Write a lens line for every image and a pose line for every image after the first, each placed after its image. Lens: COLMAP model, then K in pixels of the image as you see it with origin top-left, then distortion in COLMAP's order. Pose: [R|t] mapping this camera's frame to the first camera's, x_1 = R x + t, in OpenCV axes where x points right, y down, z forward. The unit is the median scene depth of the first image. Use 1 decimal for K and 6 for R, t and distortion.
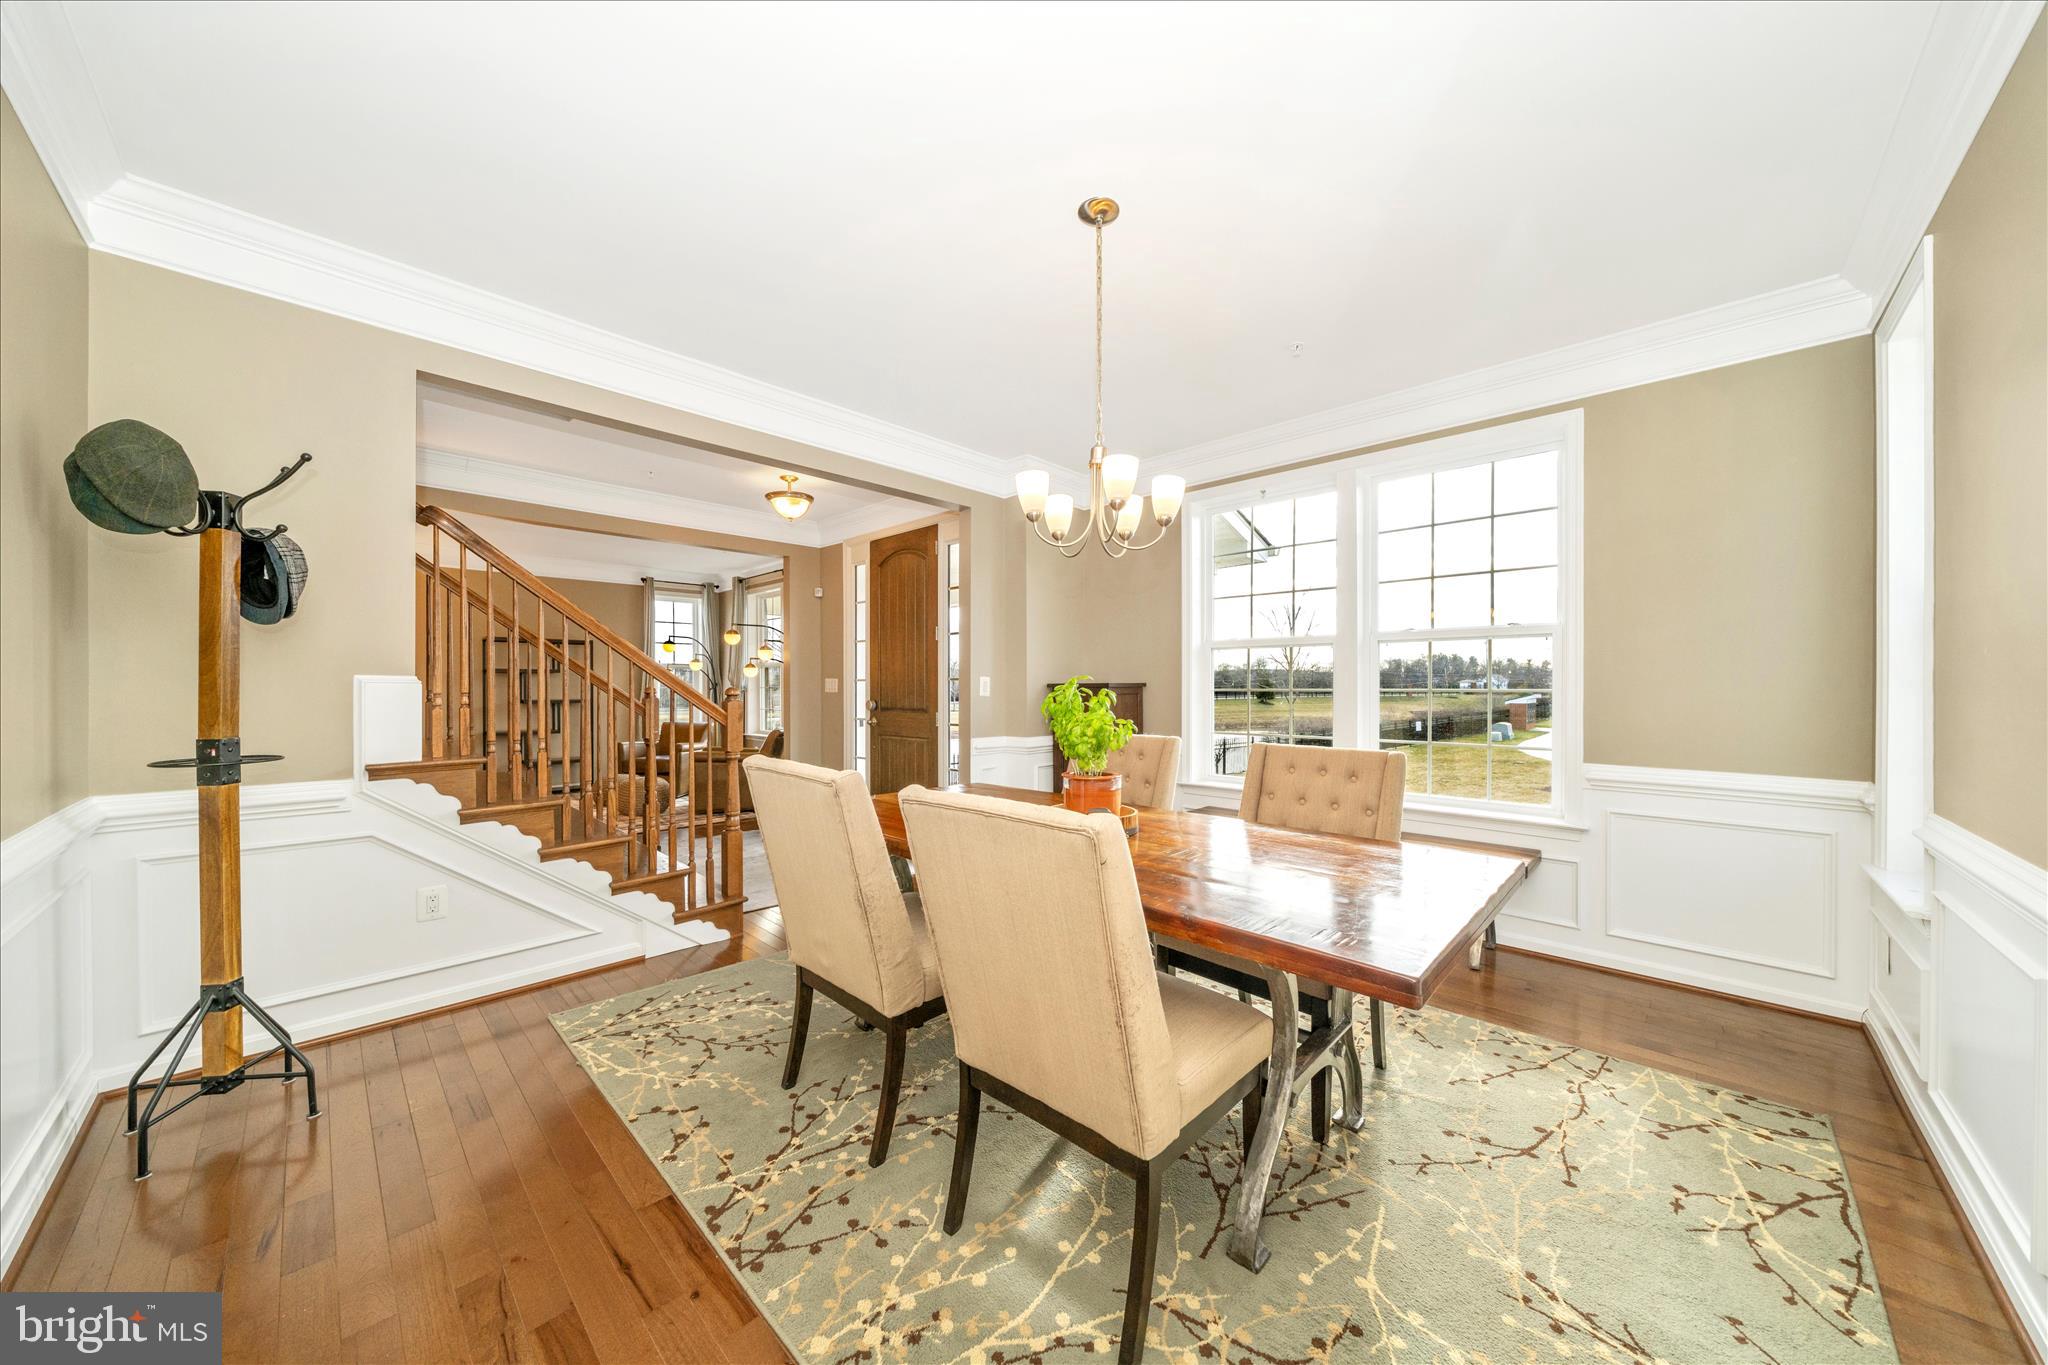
lens RADIAL K [[690.3, 0, 1024.0], [0, 690.3, 682.5], [0, 0, 1]] dist [0.000691, -0.000006]
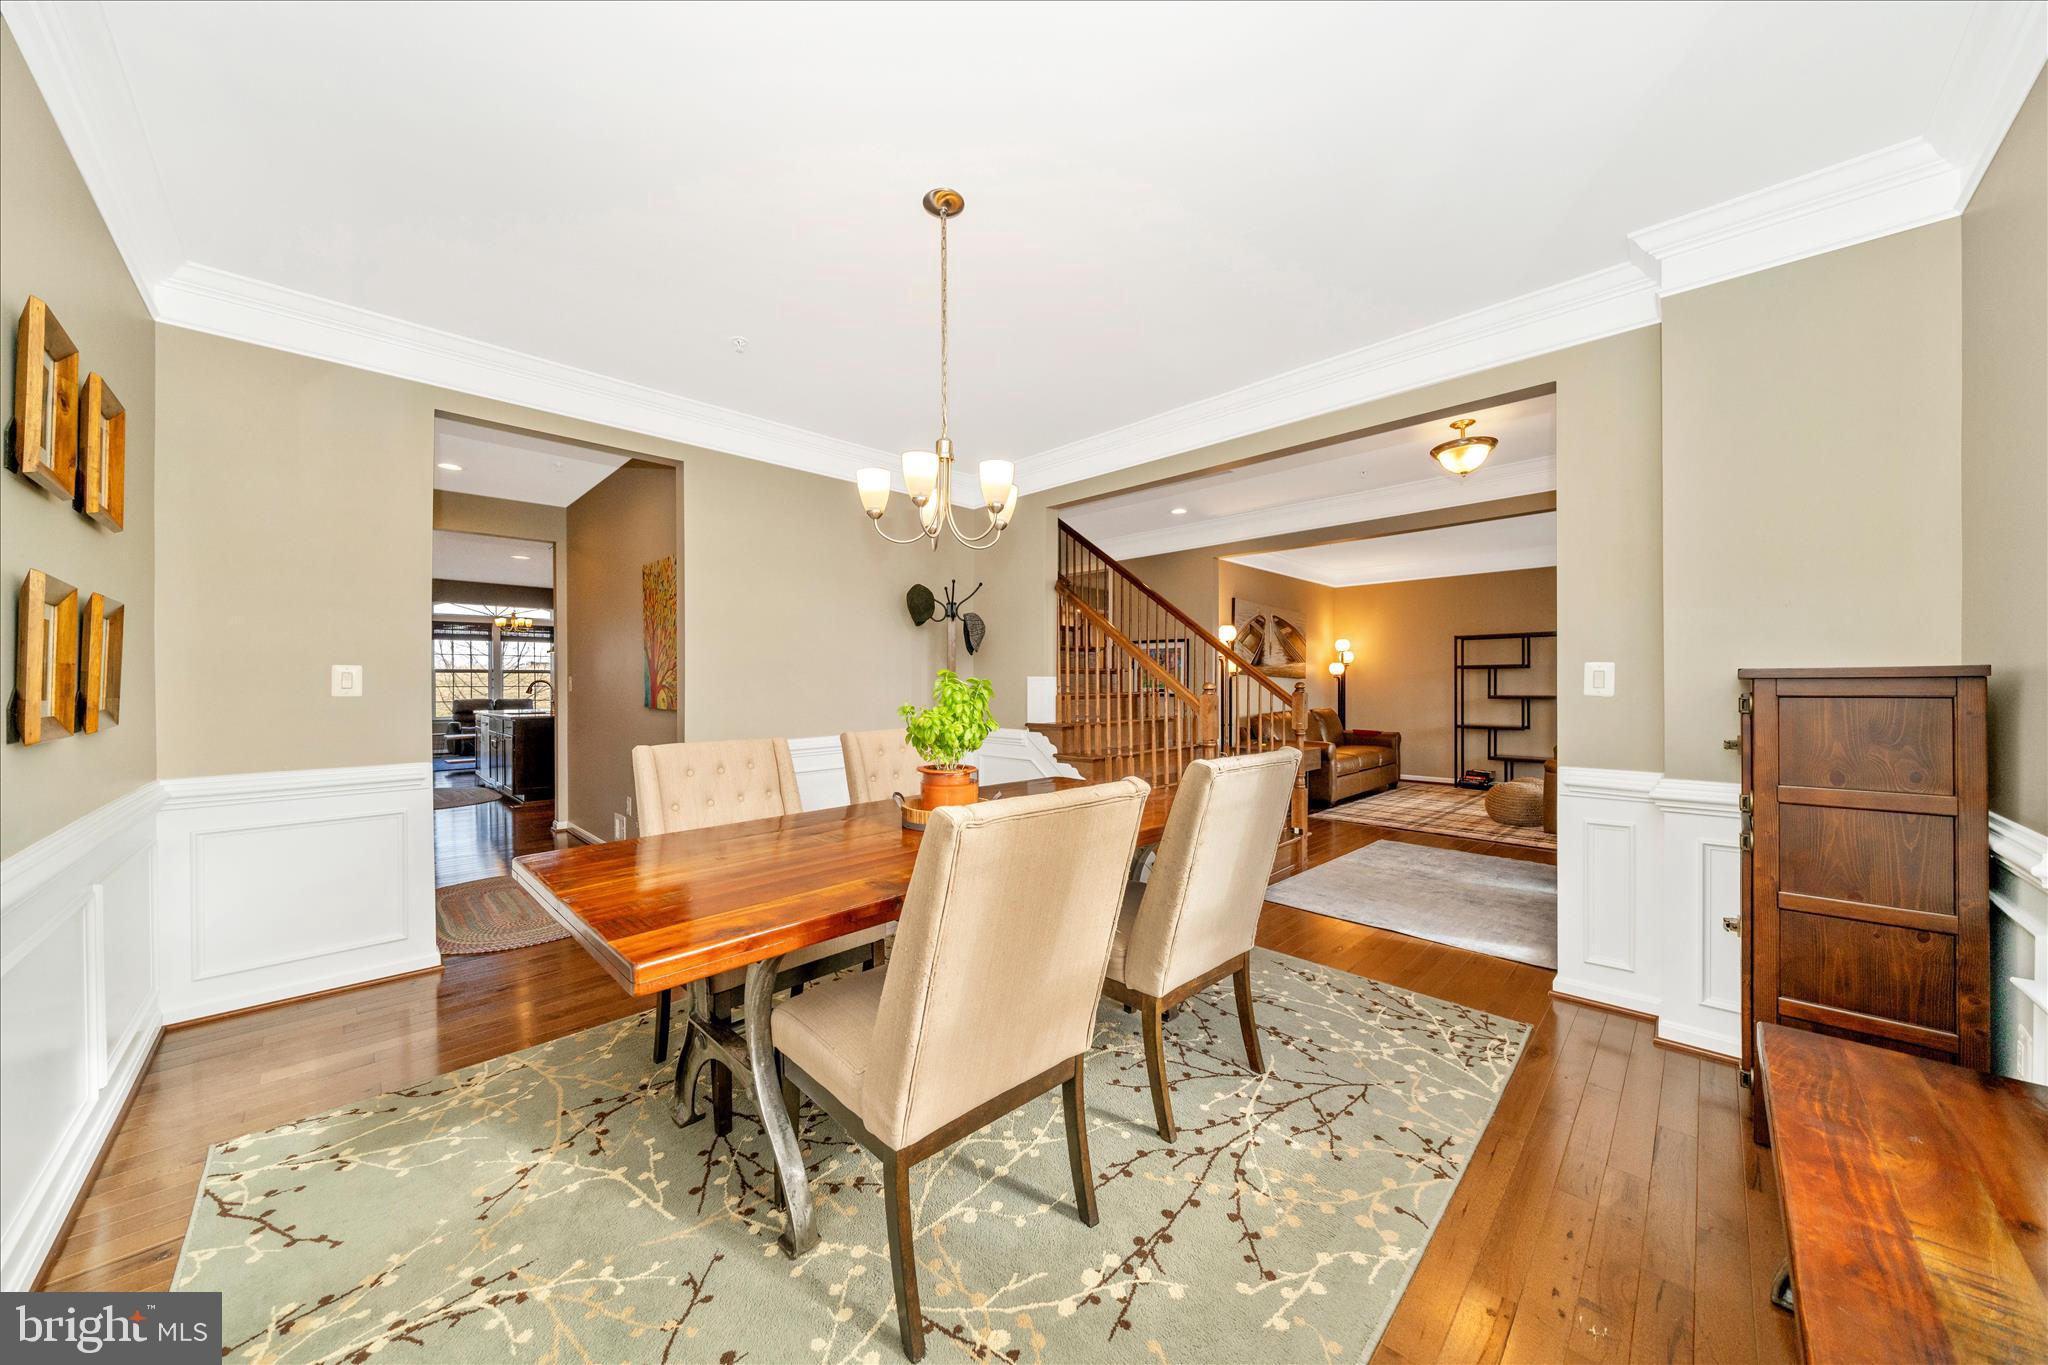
lens RADIAL K [[690.3, 0, 1024.0], [0, 690.3, 682.5], [0, 0, 1]] dist [0.000691, -0.000006]
pose [[-0.012415, -0.000600, -0.999923, 1.506118], [0.009892, 0.999951, -0.000723, 0.010506], [0.999874, -0.009901, -0.012409, 1.535719]]
